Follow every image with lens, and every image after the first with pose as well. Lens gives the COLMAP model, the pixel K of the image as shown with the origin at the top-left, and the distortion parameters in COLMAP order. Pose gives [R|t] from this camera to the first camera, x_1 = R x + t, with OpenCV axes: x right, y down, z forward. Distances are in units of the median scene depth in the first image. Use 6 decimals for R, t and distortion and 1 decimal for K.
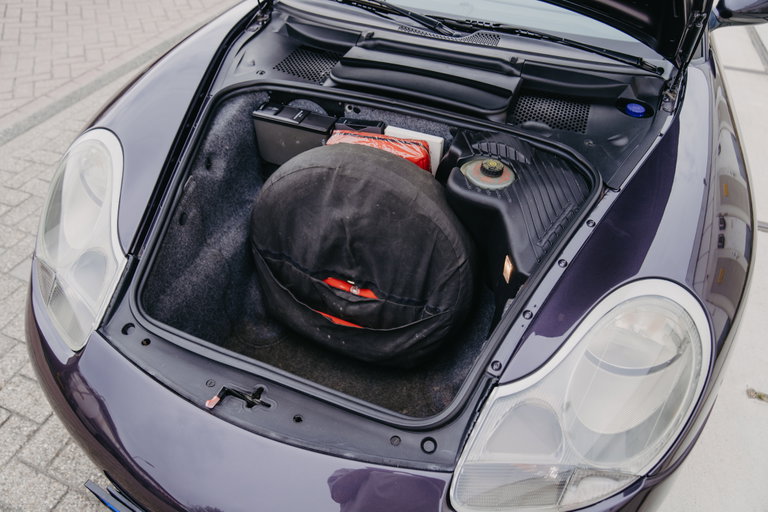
lens RADIAL K [[537.4, 0, 370.5], [0, 537.4, 260.1], [0, 0, 1]] dist [-0.113896, 0.090883]
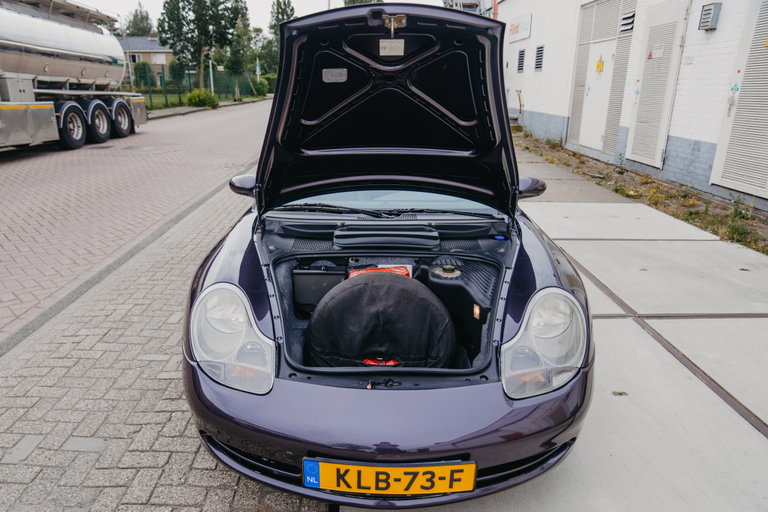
lens RADIAL K [[537.4, 0, 370.5], [0, 537.4, 260.1], [0, 0, 1]] dist [-0.113896, 0.090883]
pose [[0.938541, -0.136598, 0.316988, -0.566818], [0.254366, 0.894492, -0.367671, 0.384879], [-0.233320, 0.425705, 0.874264, -0.542452]]
